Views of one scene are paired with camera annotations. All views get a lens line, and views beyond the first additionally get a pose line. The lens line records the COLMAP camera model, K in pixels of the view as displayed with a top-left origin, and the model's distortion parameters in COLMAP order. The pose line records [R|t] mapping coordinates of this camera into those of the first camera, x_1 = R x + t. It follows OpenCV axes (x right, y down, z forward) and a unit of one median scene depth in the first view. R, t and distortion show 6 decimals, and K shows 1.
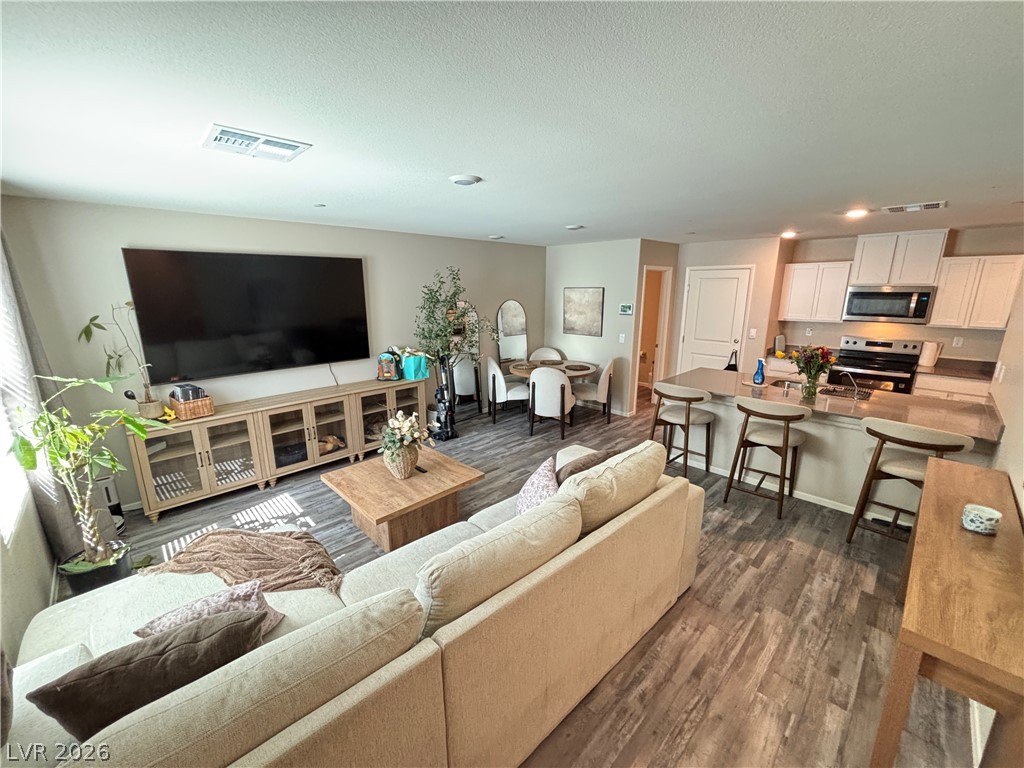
lens RADIAL K [[413.3, 0, 509.6], [0, 413.3, 387.7], [0, 0, 1]] dist [0.002566, 0.000015]
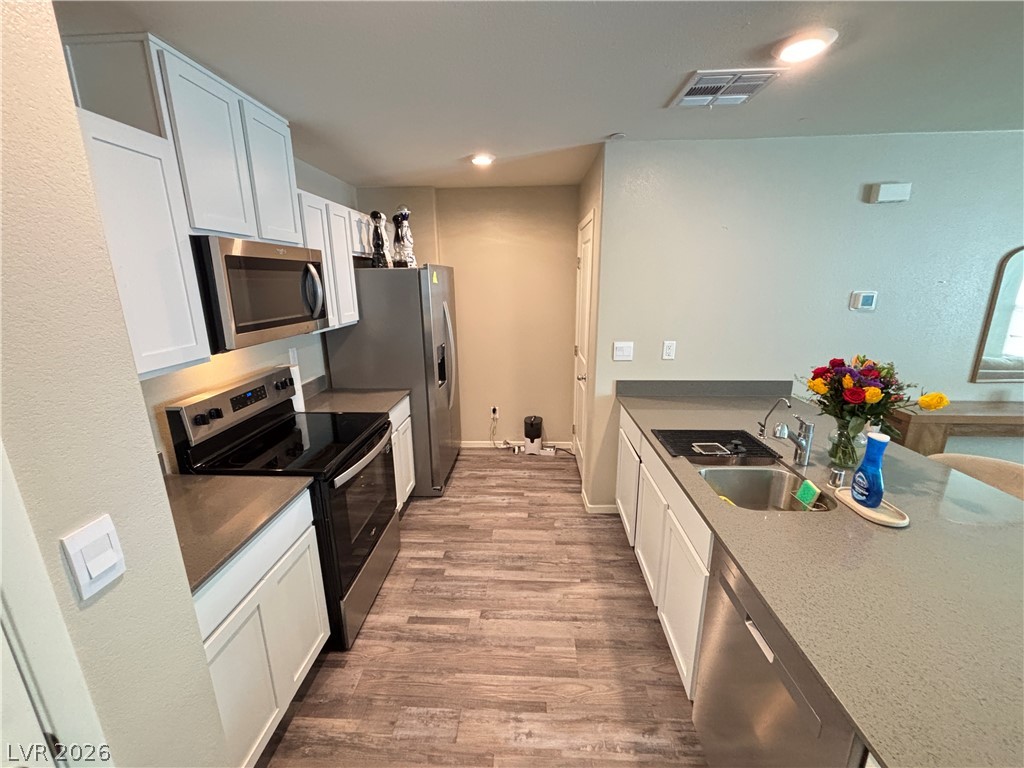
lens RADIAL K [[413.3, 0, 513.2], [0, 413.3, 383.9], [0, 0, 1]] dist [0.002566, 0.000015]
pose [[-0.679558, -0.176935, 0.711966, 0.536891], [0.184544, 0.898045, 0.399323, -0.269490], [-0.710032, 0.402752, -0.577621, 1.243797]]
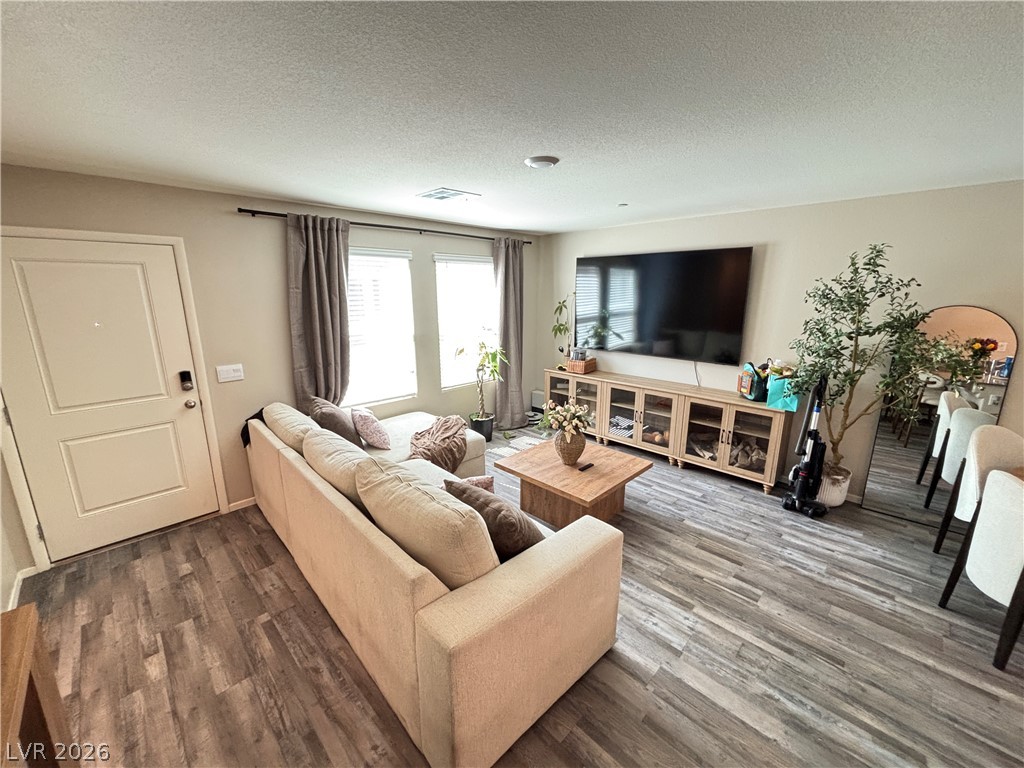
lens RADIAL K [[413.3, 0, 510.5], [0, 413.3, 382.3], [0, 0, 1]] dist [0.002566, 0.000015]
pose [[0.013440, 0.225699, -0.974104, 0.507326], [-0.238606, 0.946773, 0.216074, -0.118898], [0.971023, 0.229524, 0.066577, 0.535270]]
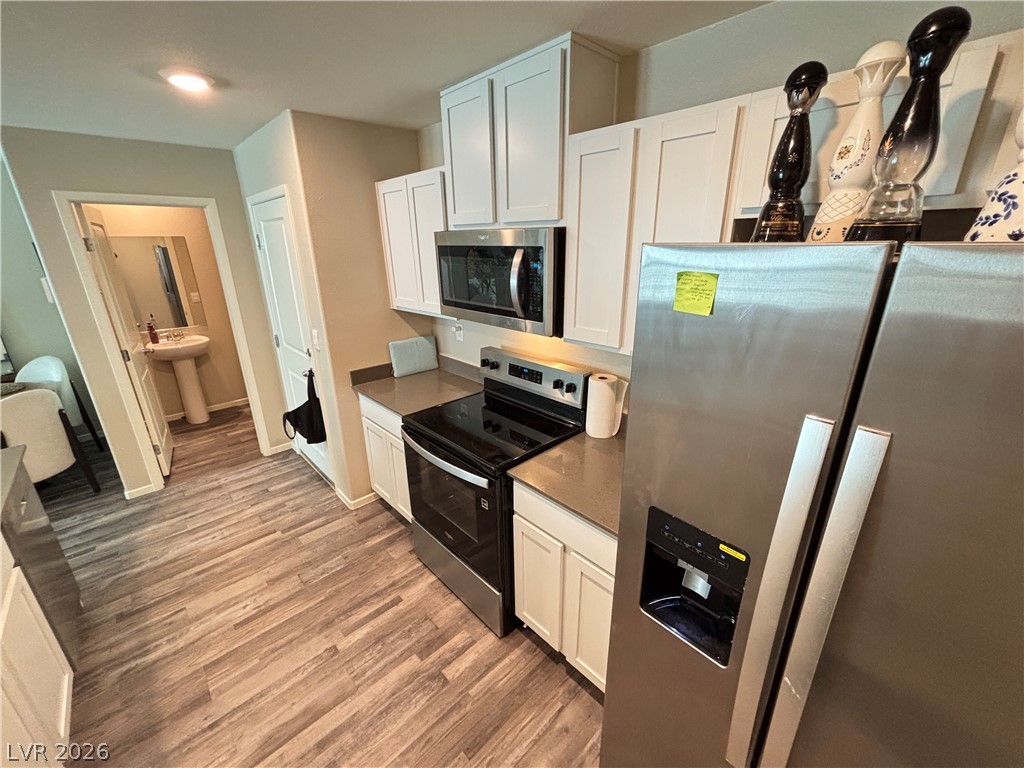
lens RADIAL K [[413.3, 0, 506.8], [0, 413.3, 384.9], [0, 0, 1]] dist [0.002566, 0.000015]
pose [[0.999588, -0.006431, -0.027978, 1.055281], [0.009058, 0.995456, 0.094786, -0.159135], [0.027241, -0.095000, 0.995104, 0.692884]]
